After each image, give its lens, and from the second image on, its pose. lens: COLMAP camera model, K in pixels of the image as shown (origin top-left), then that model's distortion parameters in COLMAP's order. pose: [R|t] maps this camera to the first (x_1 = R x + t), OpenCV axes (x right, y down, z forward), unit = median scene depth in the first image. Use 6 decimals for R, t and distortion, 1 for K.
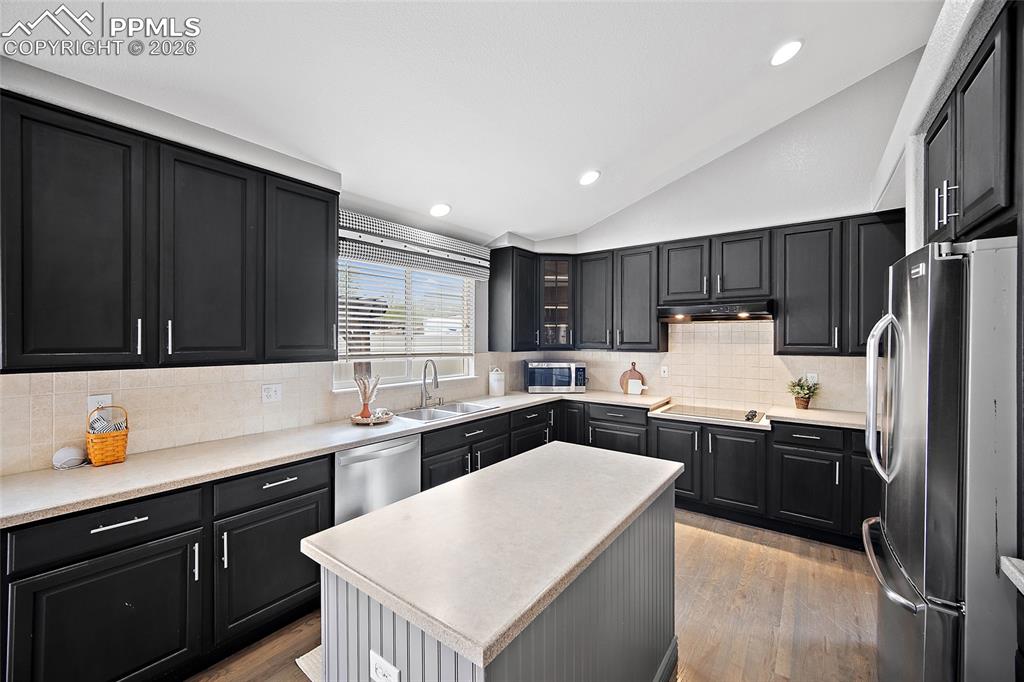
lens RADIAL K [[396.2, 0, 512.0], [0, 396.2, 341.0], [0, 0, 1]] dist [-0.001192, -0.000004]
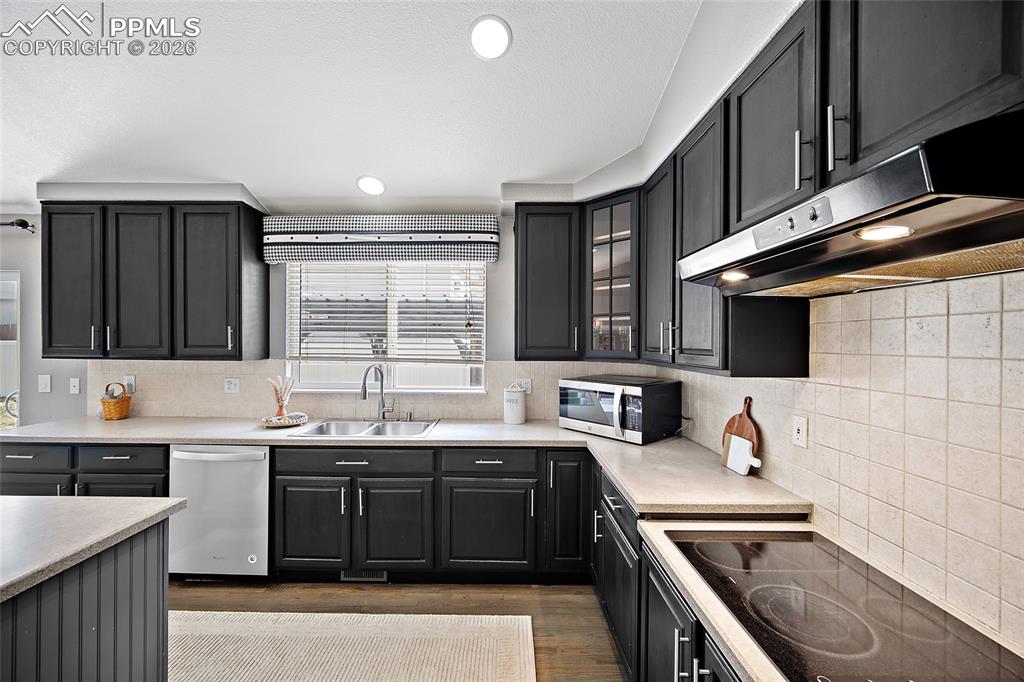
lens RADIAL K [[388.4, 0, 508.2], [0, 388.4, 348.5], [0, 0, 1]] dist [-0.001274, -0.000005]
pose [[0.605892, 0.010788, -0.795474, 0.511985], [-0.010279, 0.999931, 0.005731, 0.002953], [0.795481, 0.004704, 0.605960, 0.589243]]
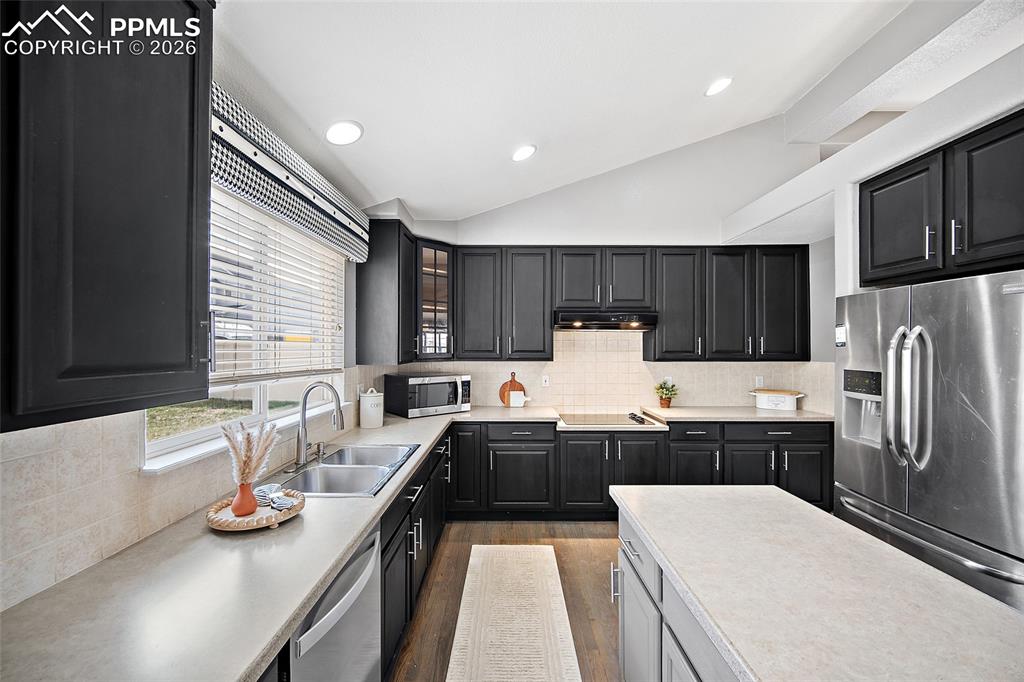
lens RADIAL K [[422.6, 0, 506.5], [0, 422.6, 342.9], [0, 0, 1]] dist [0.057139, -0.000005]
pose [[0.791977, 0.004909, 0.610532, -0.321752], [0.002425, 0.999934, -0.011186, -0.003465], [-0.610547, 0.010340, 0.791913, 0.254250]]
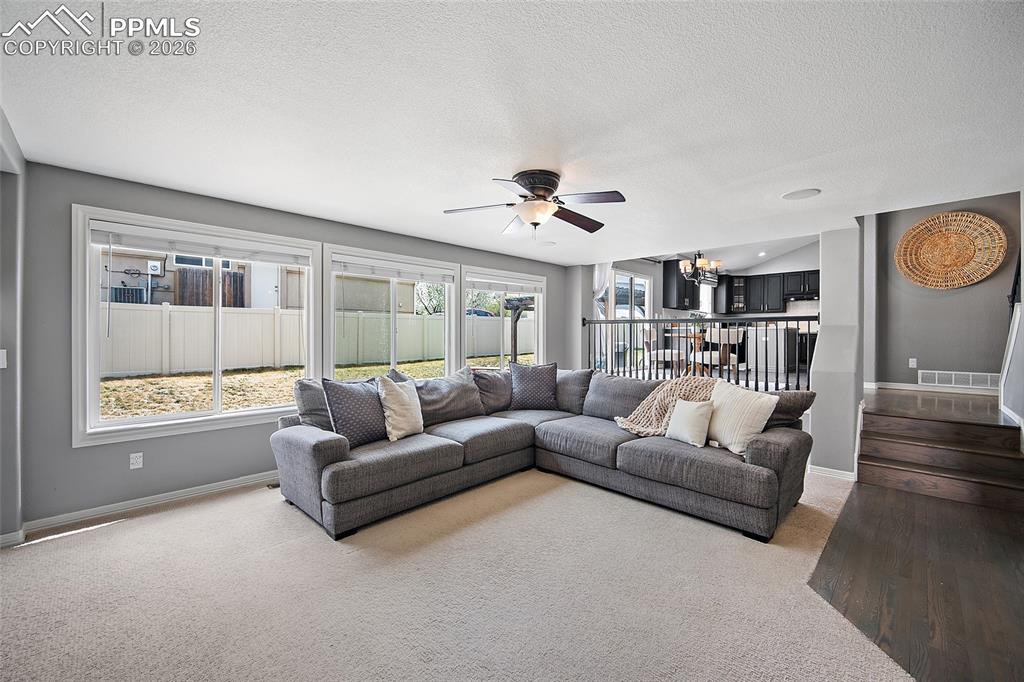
lens RADIAL K [[403.9, 0, 508.2], [0, 403.9, 329.3], [0, 0, 1]] dist [0.000204, 0.000028]
pose [[0.990619, 0.006247, -0.136508, -1.129542], [-0.006673, 0.999974, -0.002664, 0.166085], [0.136487, 0.003550, 0.990635, -2.028974]]
